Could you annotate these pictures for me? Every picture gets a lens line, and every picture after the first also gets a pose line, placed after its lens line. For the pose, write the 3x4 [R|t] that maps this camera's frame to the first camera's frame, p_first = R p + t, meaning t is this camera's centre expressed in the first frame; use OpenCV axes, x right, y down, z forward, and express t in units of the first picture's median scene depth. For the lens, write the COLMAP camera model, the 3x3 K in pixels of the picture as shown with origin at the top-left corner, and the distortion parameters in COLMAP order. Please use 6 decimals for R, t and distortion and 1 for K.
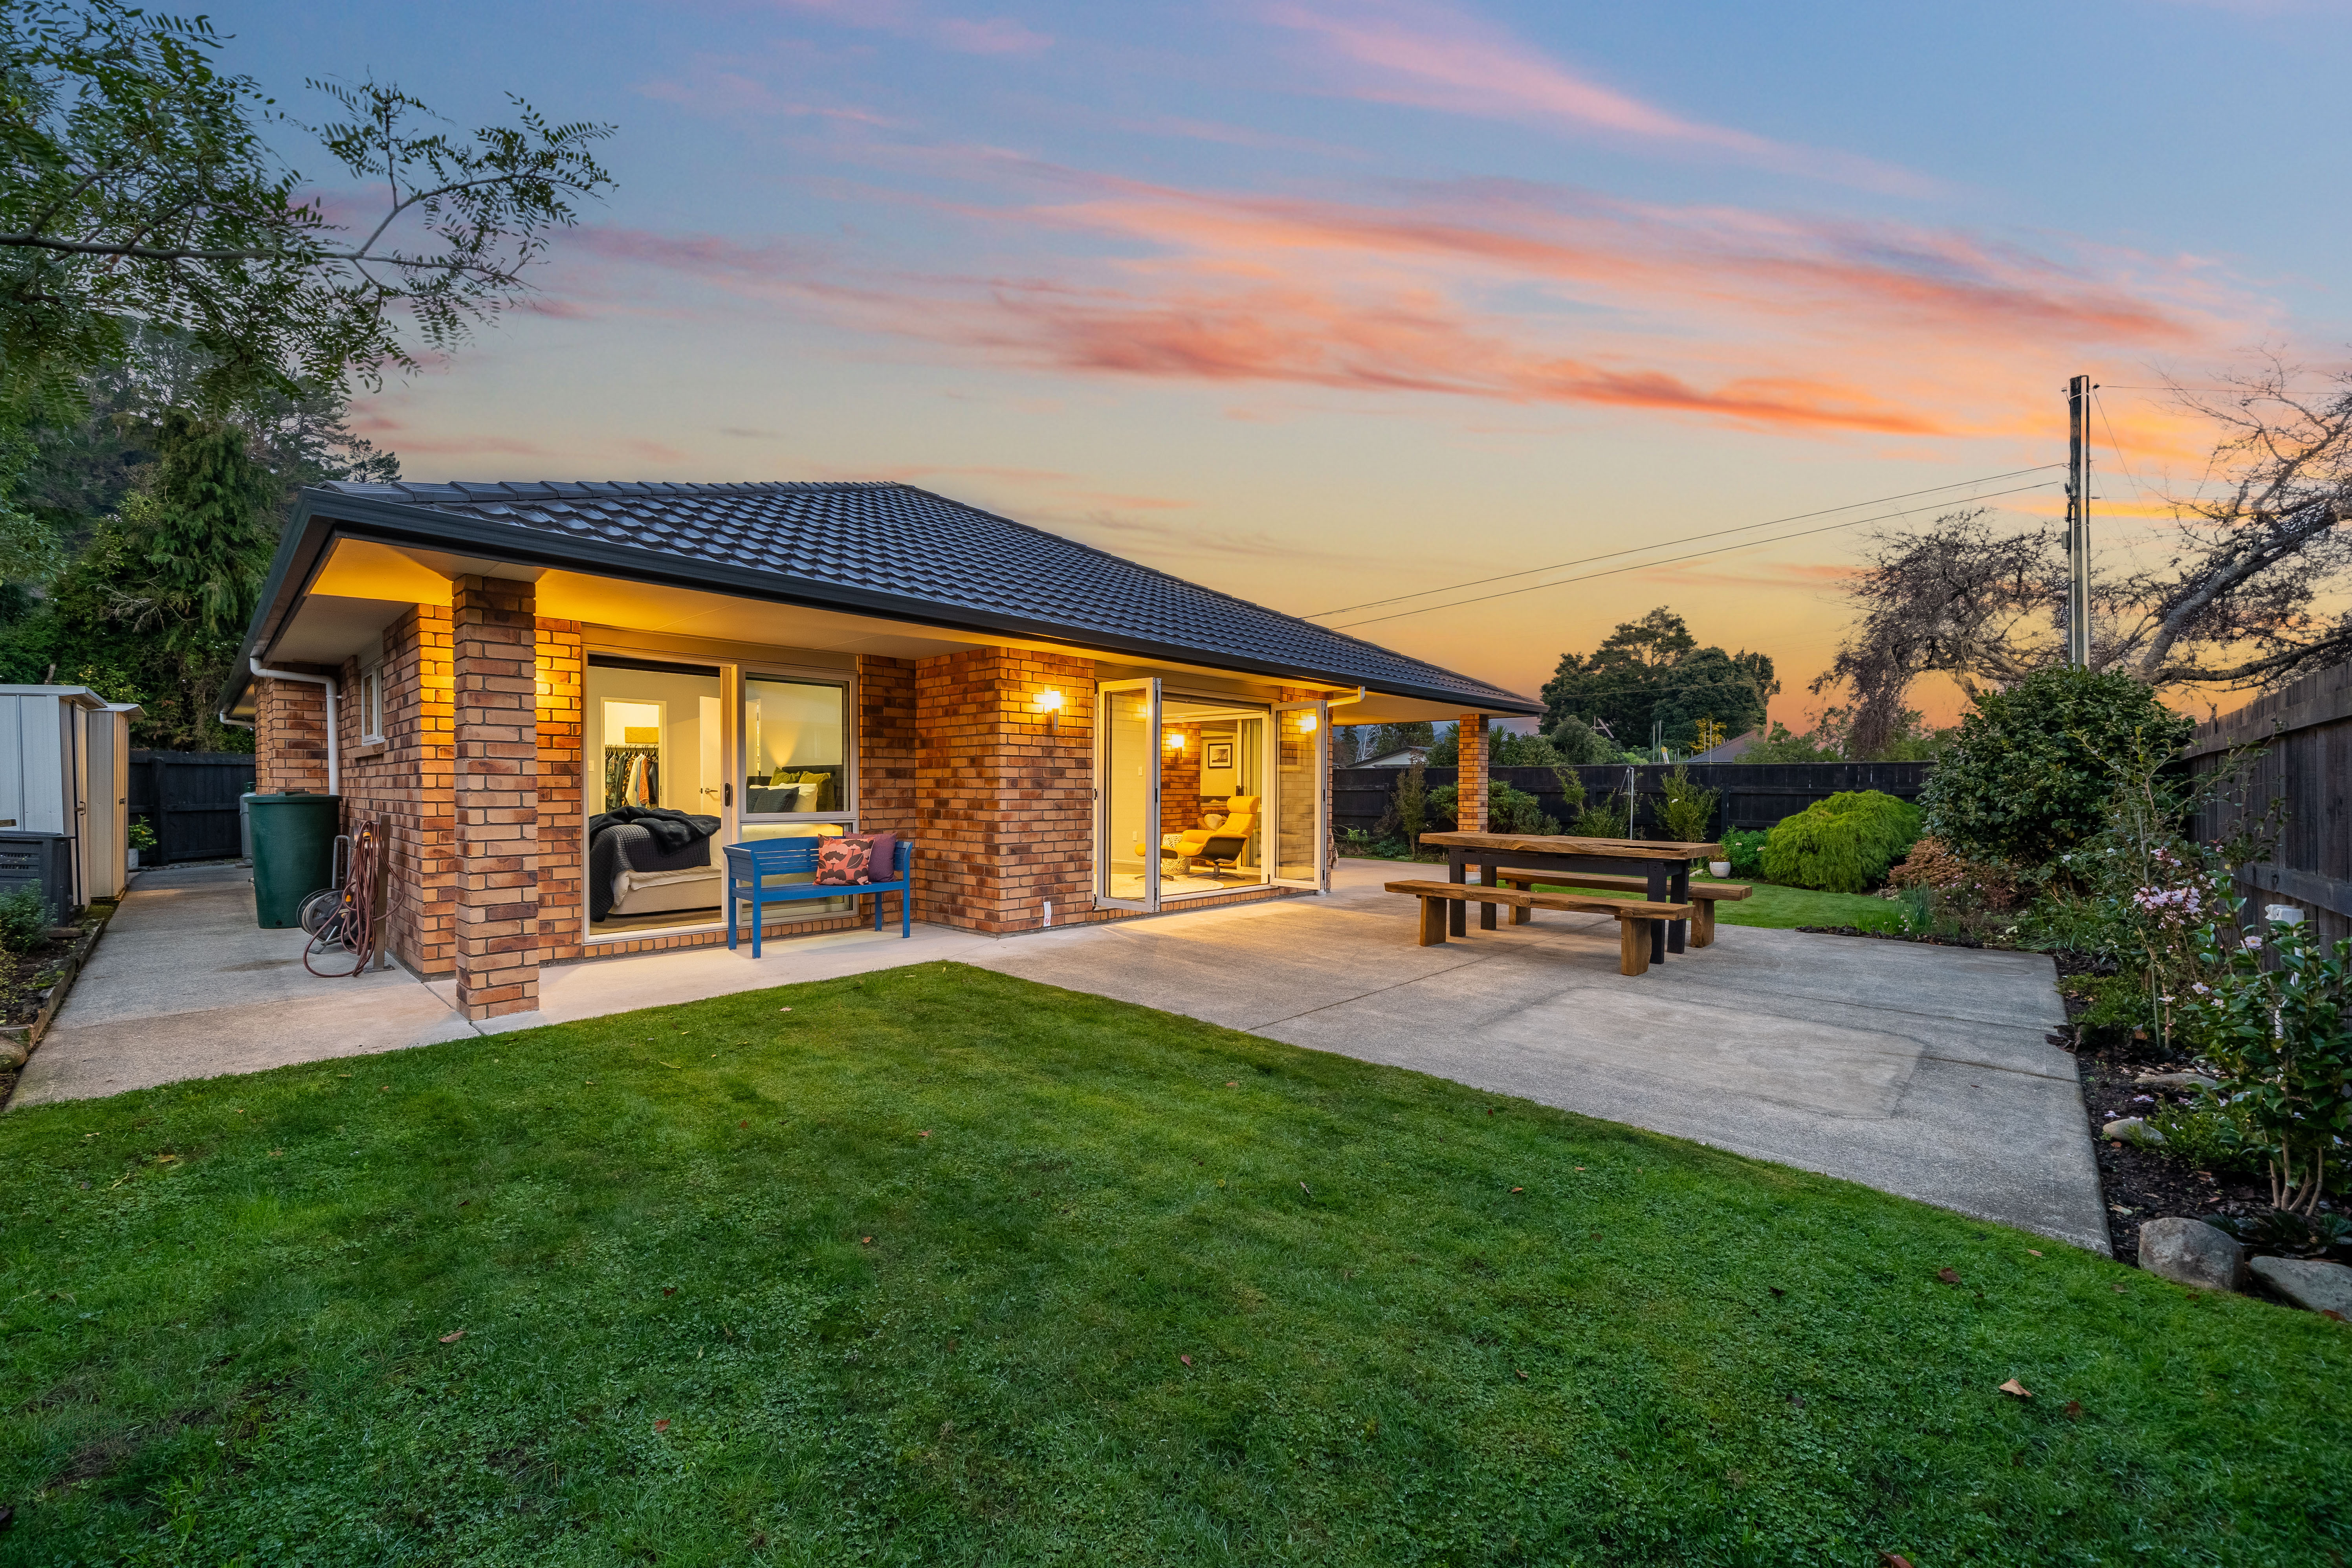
lens RADIAL K [[889.1, 0, 1163.9], [0, 889.1, 791.4], [0, 0, 1]] dist [-0.002295, -0.000042]
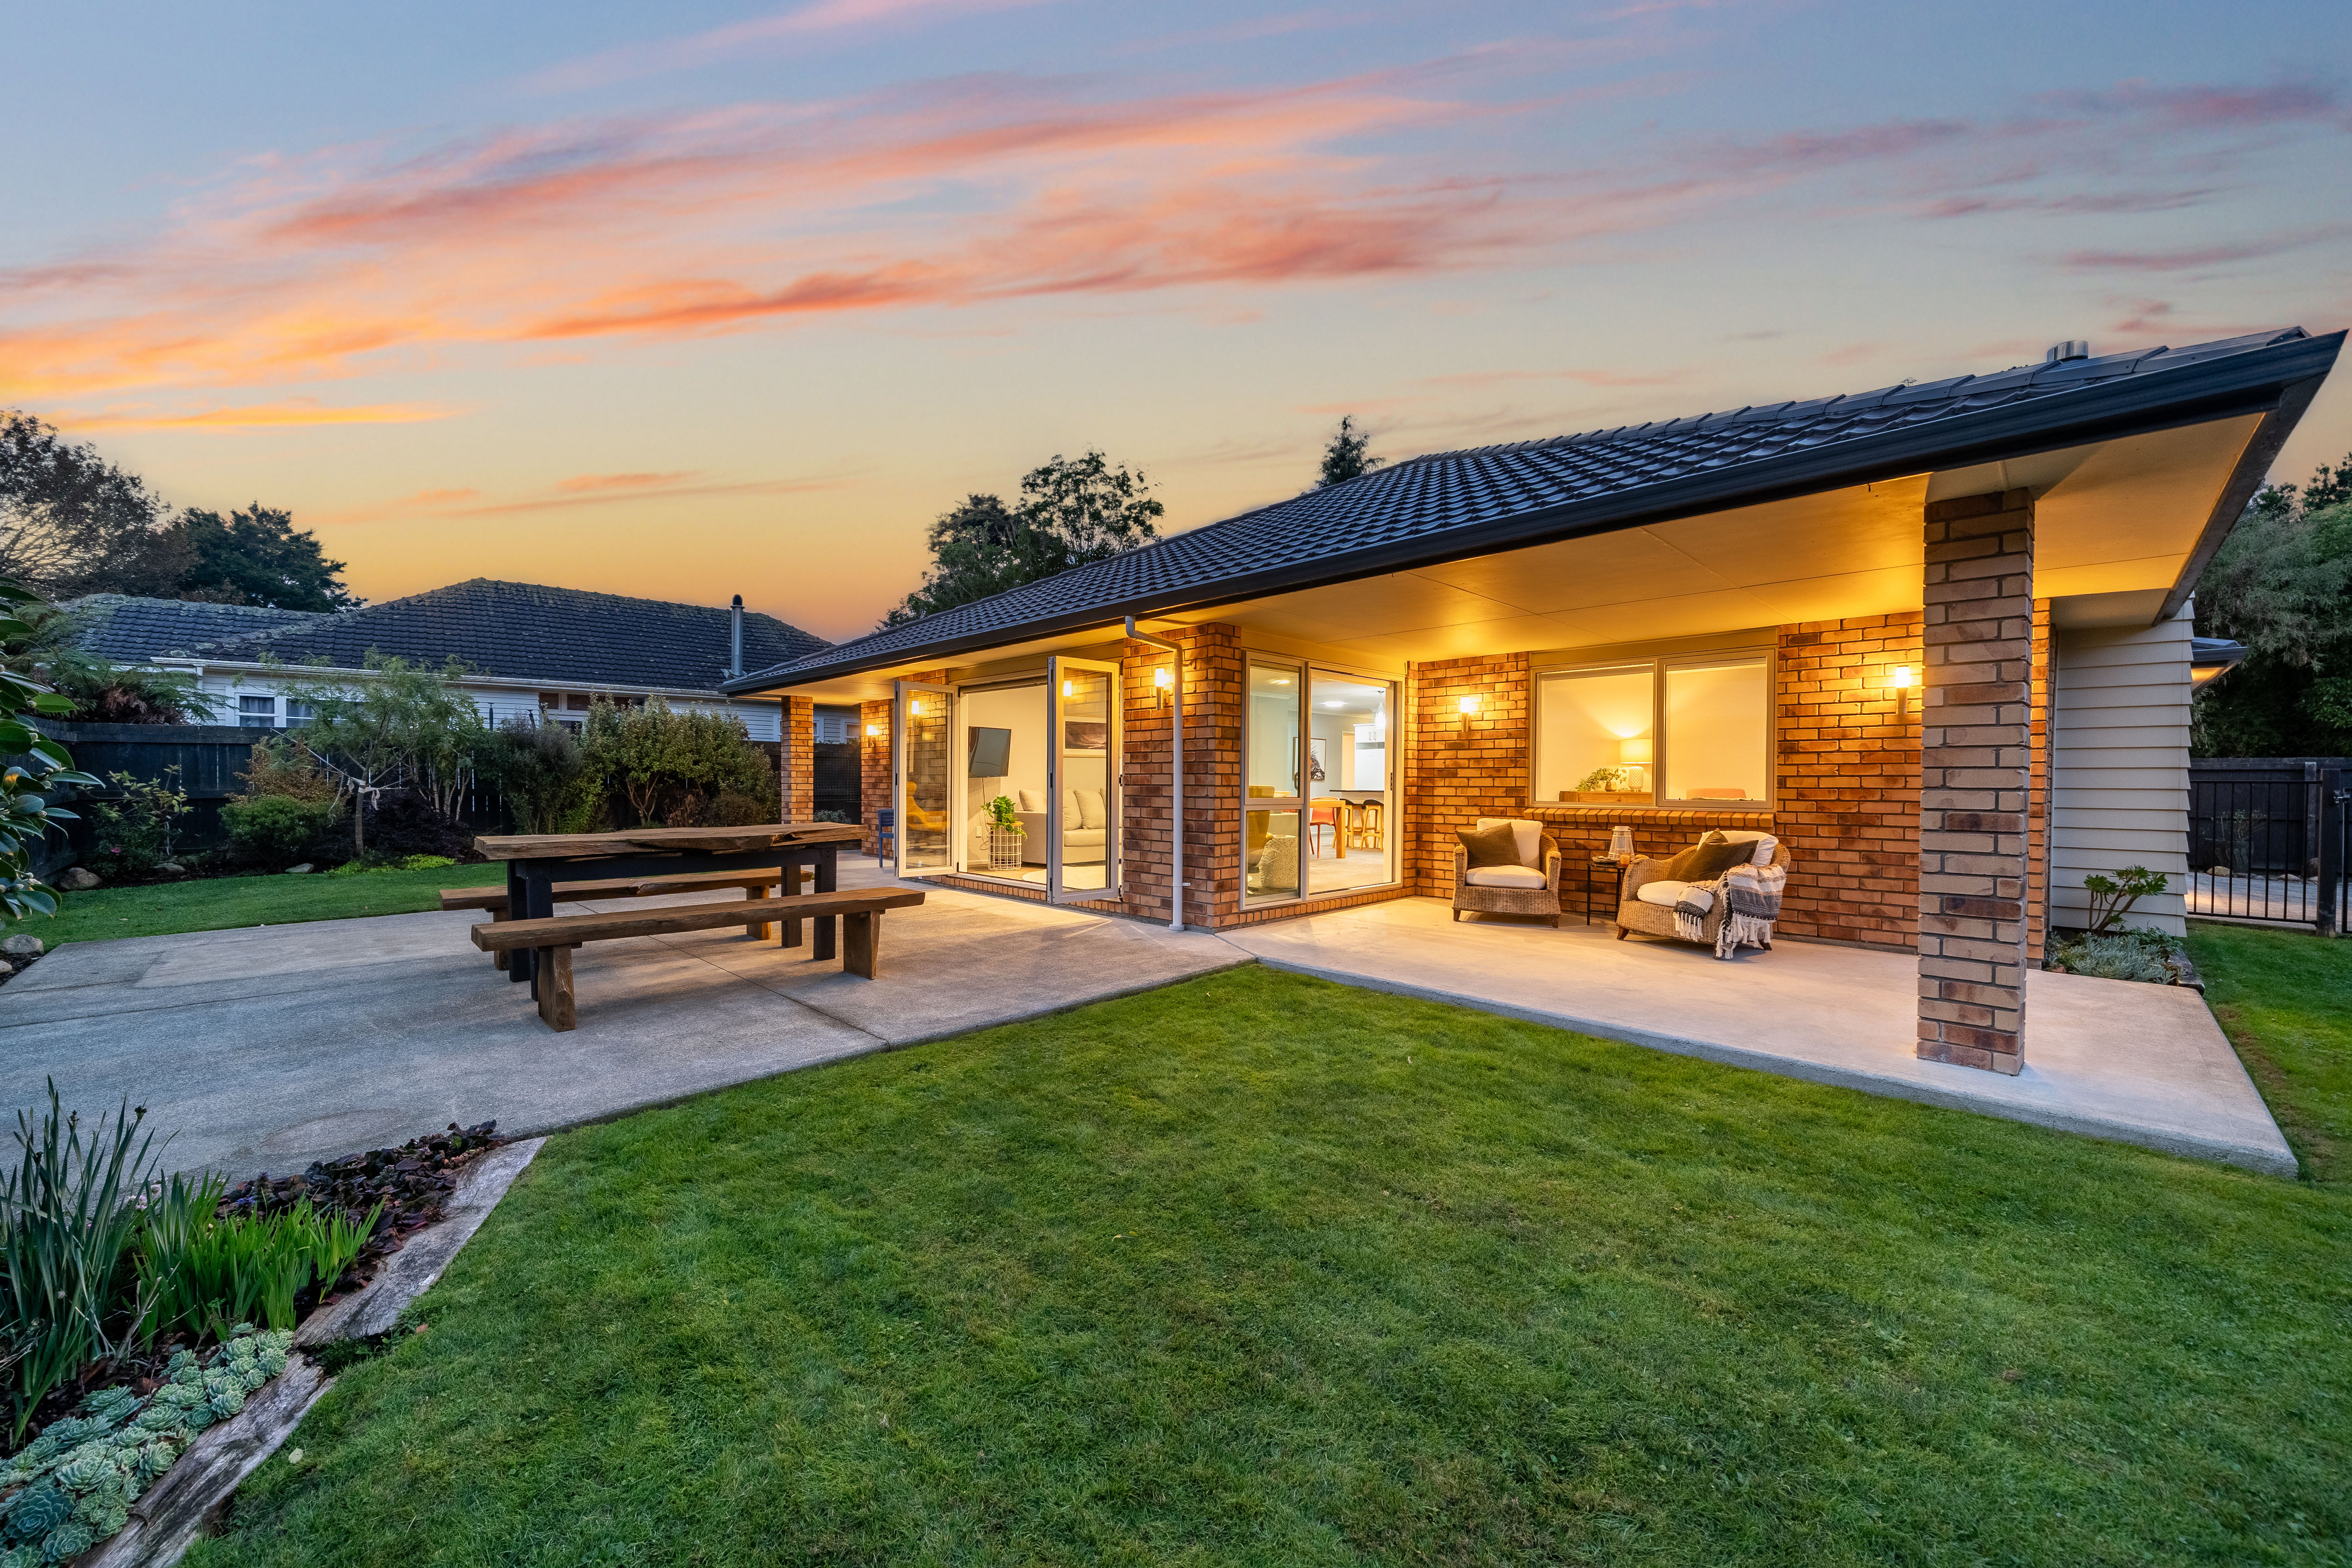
lens RADIAL K [[889.1, 0, 1167.1], [0, 889.1, 792.5], [0, 0, 1]] dist [-0.002295, -0.000042]
pose [[-0.023927, 0.007069, -0.999689, 1.212173], [-0.005054, 0.999961, 0.007191, 0.010521], [0.999701, 0.005225, -0.023890, 1.436577]]
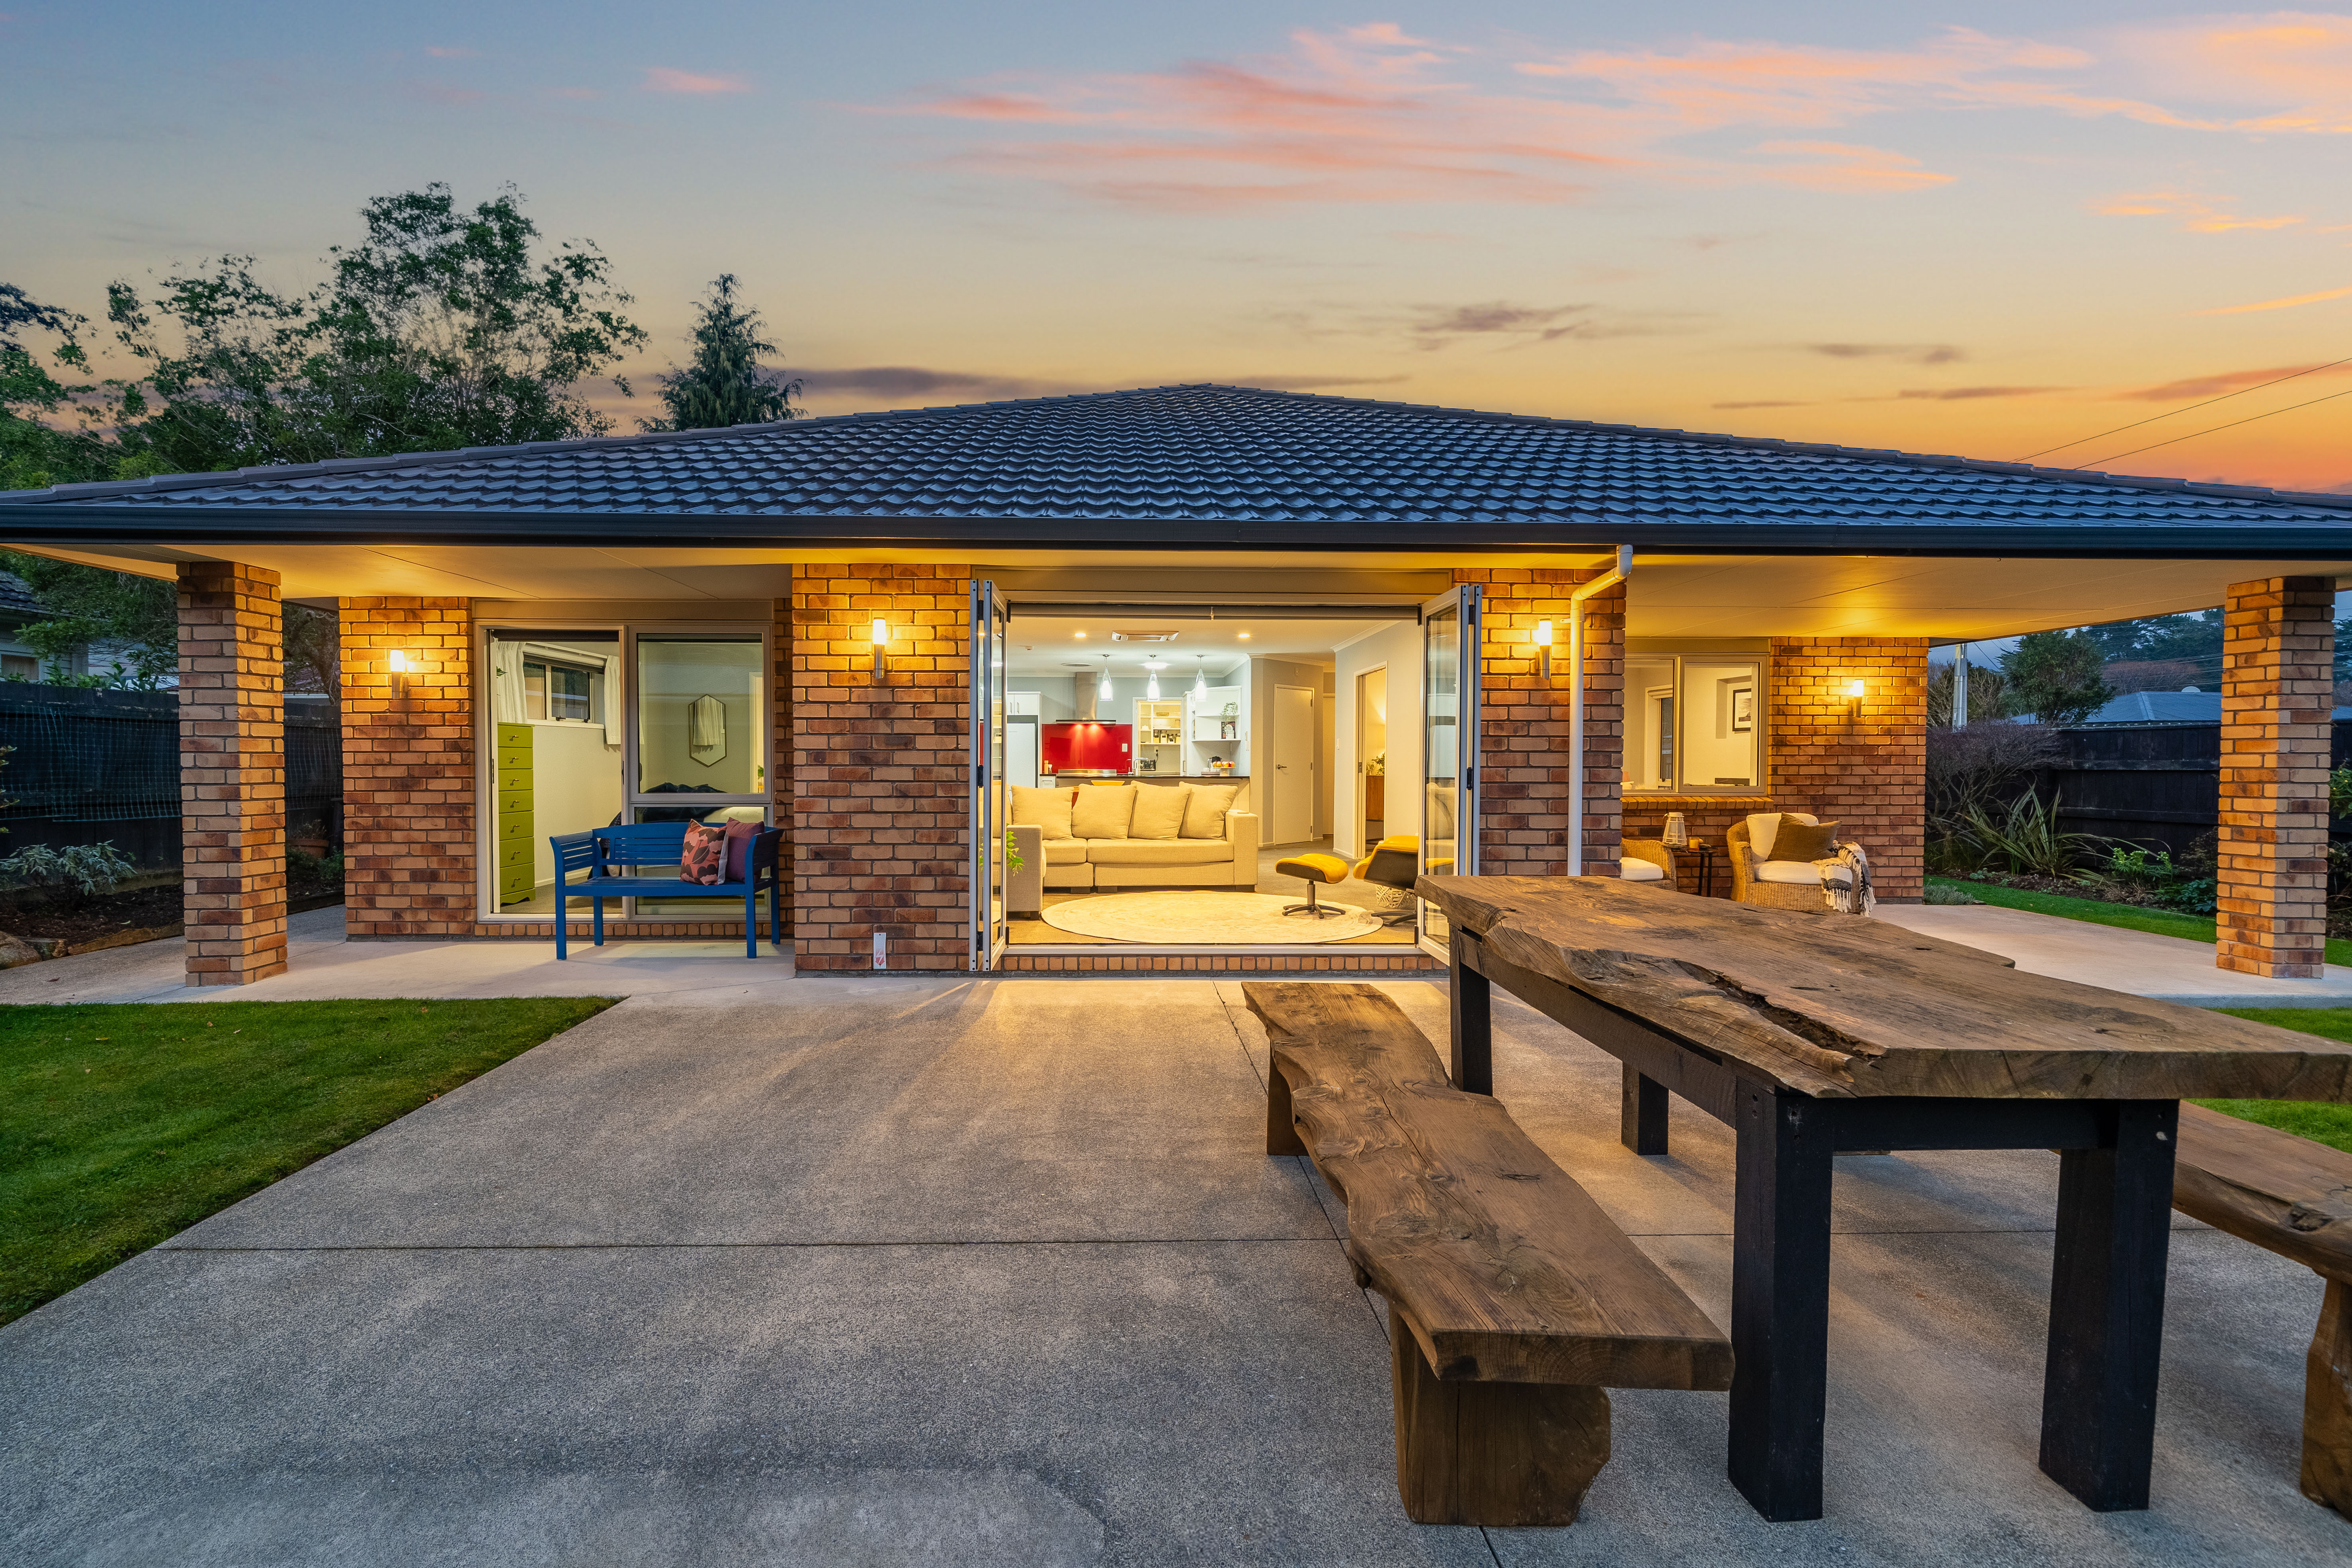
lens RADIAL K [[997.3, 0, 1169.3], [0, 997.3, 771.4], [0, 0, 1]] dist [-0.003443, 0.000134]
pose [[0.716893, 0.008521, -0.697131, 0.569381], [-0.001526, 0.999942, 0.010654, -0.007327], [0.697181, -0.006574, 0.716865, 0.628049]]
